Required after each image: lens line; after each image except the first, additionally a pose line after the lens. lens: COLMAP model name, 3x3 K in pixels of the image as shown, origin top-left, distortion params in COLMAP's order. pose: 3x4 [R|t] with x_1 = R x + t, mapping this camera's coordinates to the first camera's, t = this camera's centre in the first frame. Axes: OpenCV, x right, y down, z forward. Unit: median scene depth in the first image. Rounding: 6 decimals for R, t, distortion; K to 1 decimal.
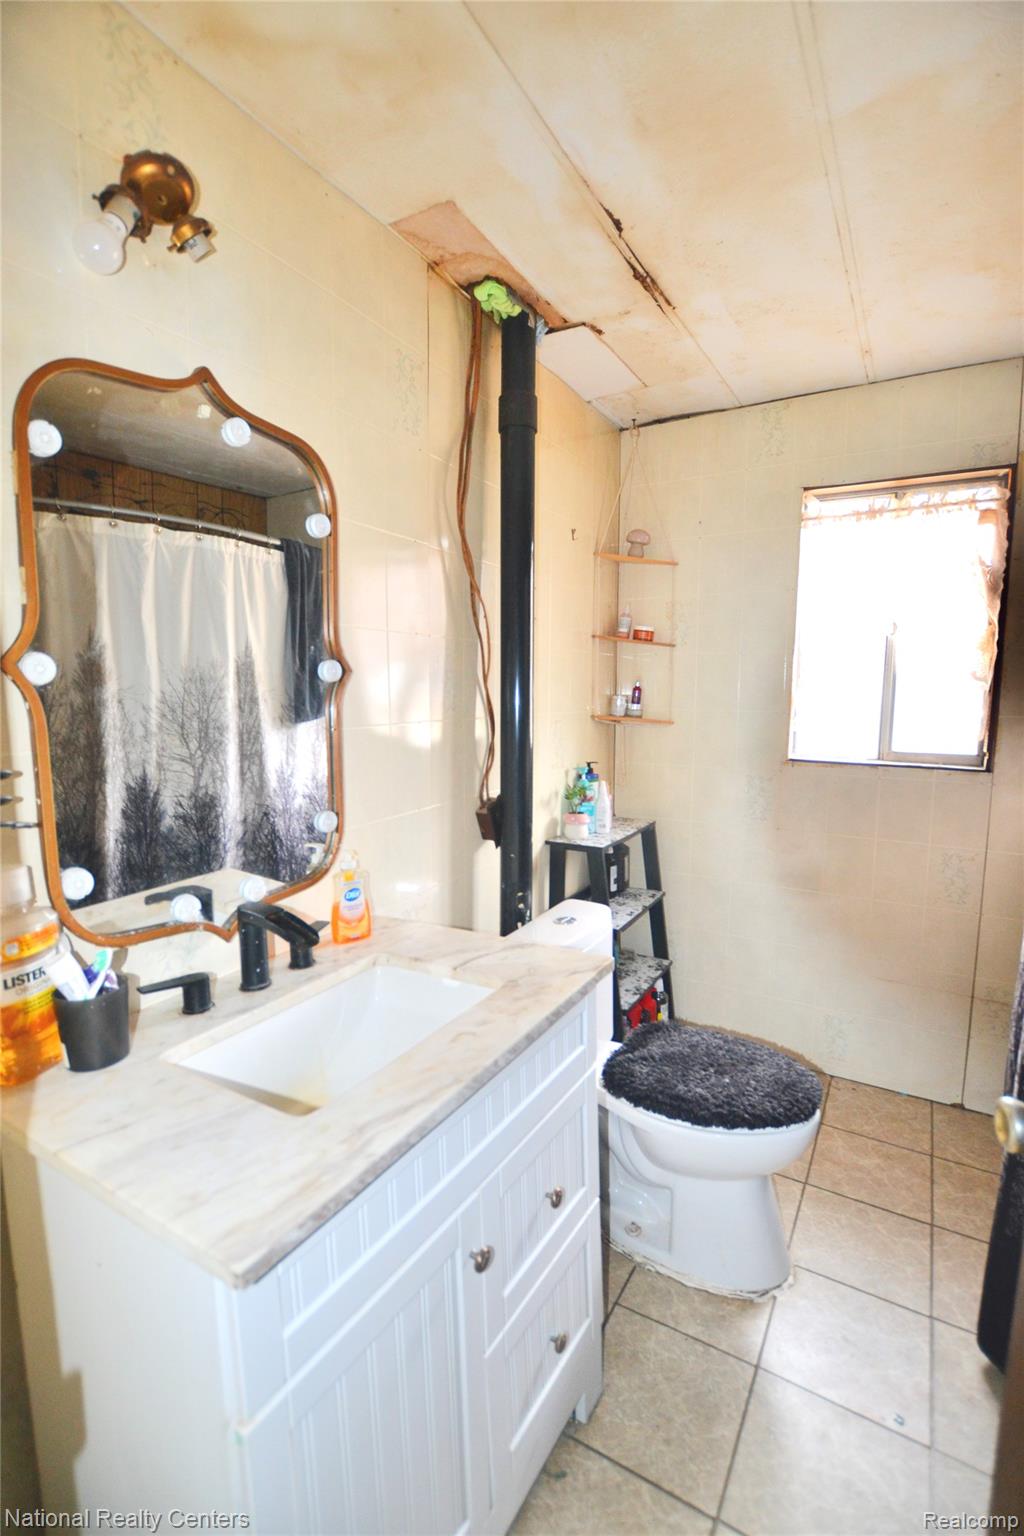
lens RADIAL K [[687.7, 0, 512.0], [0, 687.7, 768.0], [0, 0, 1]] dist [-0.033100, 0.005403]
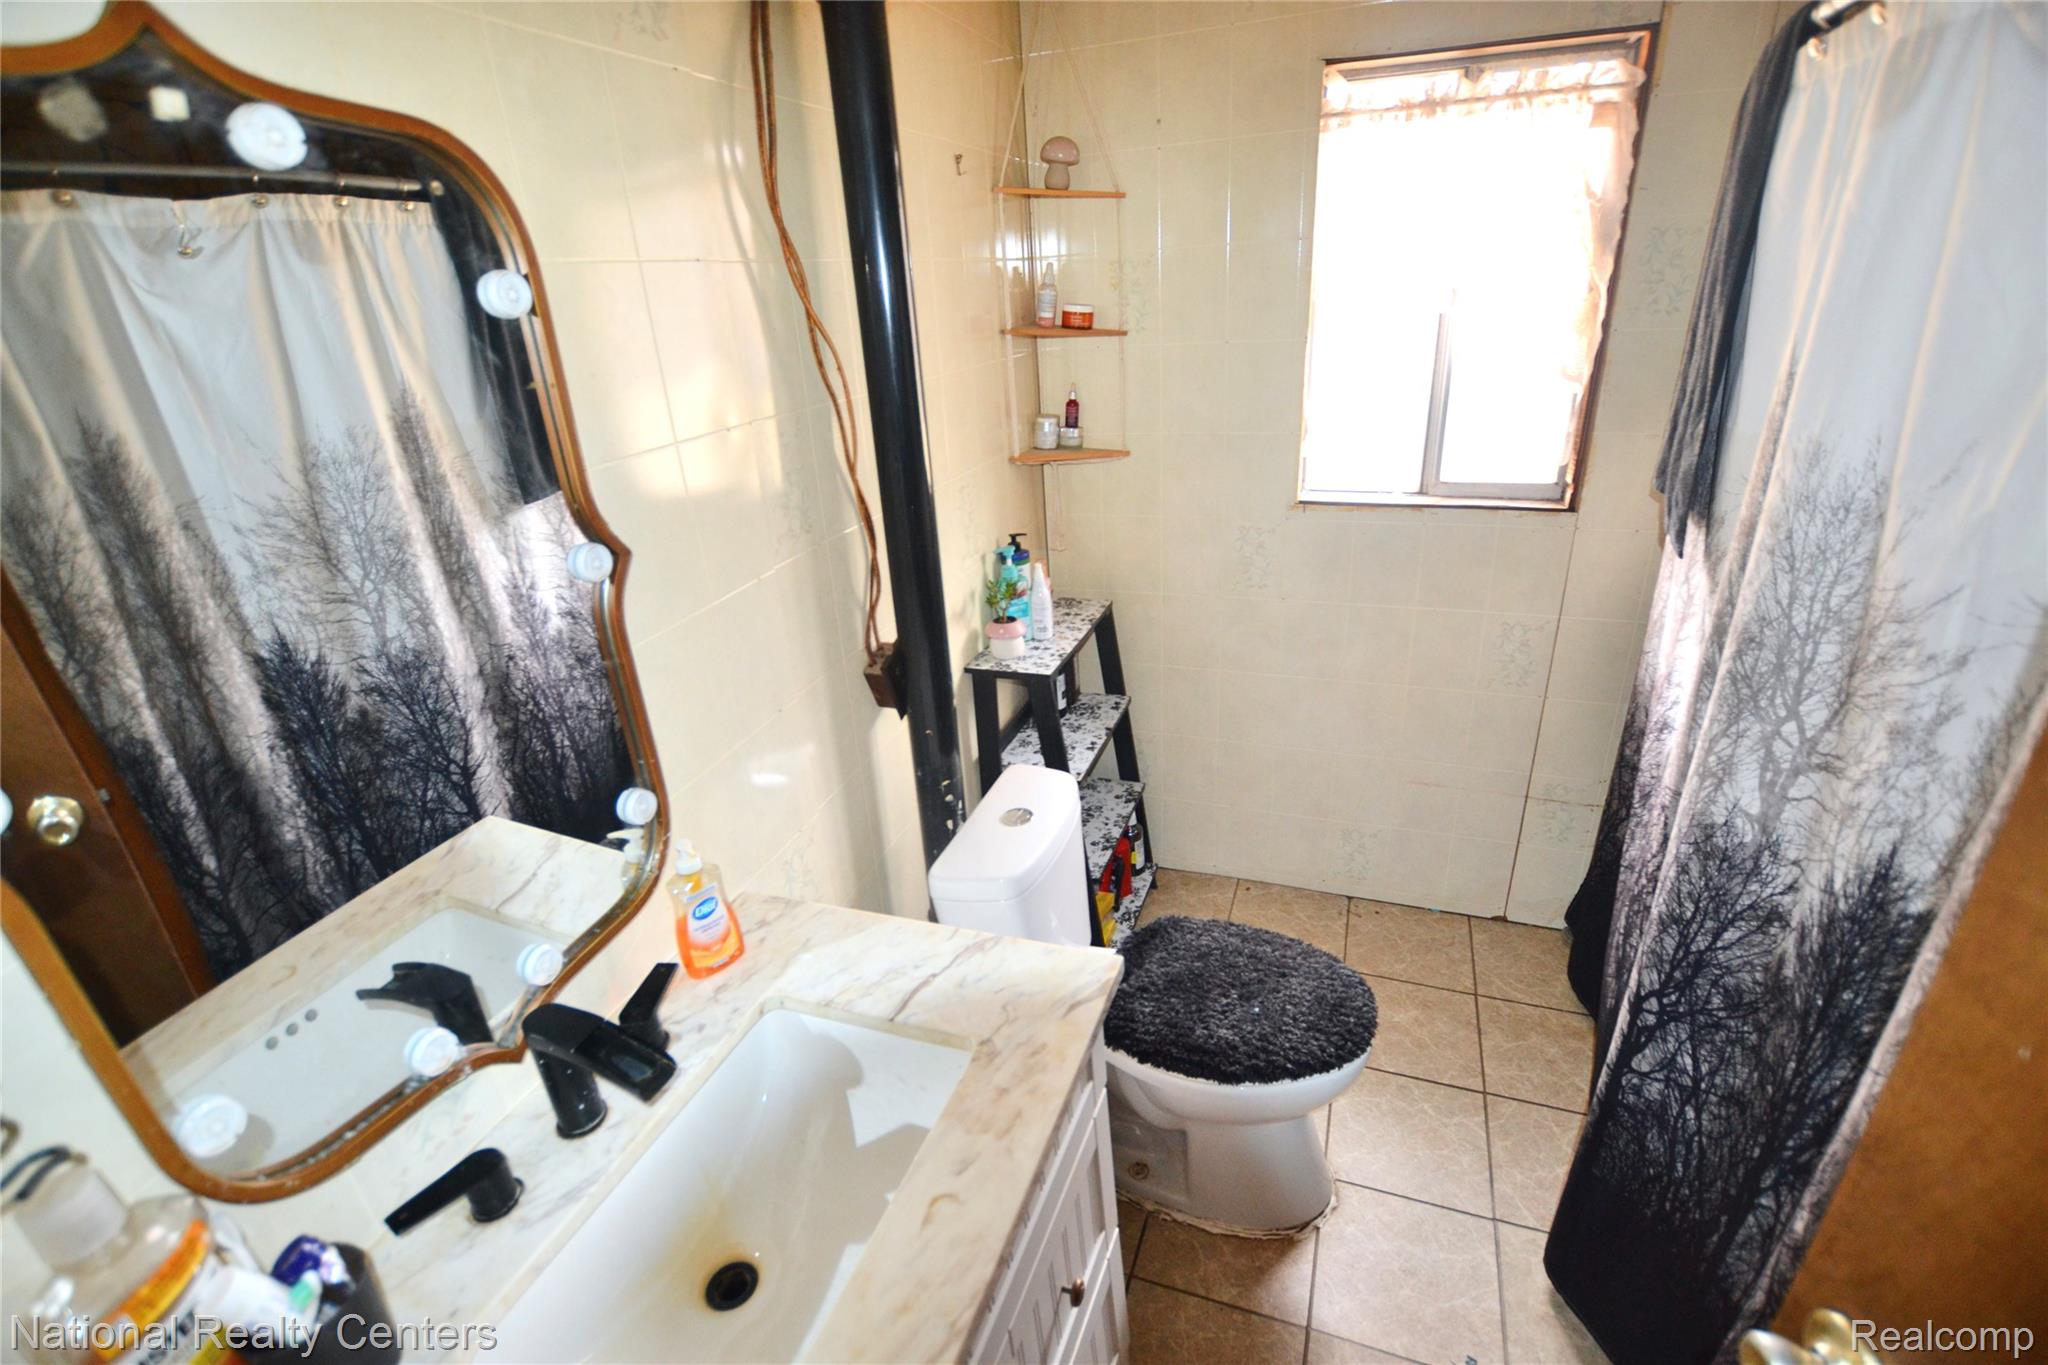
lens RADIAL K [[917.0, 0, 1021.3], [0, 917.0, 683.8], [0, 0, 1]] dist [-0.033100, 0.005403]
pose [[0.982677, -0.128002, 0.134022, -0.022183], [0.085044, 0.953977, 0.287567, -0.152642], [-0.164663, -0.271187, 0.948337, 0.144007]]
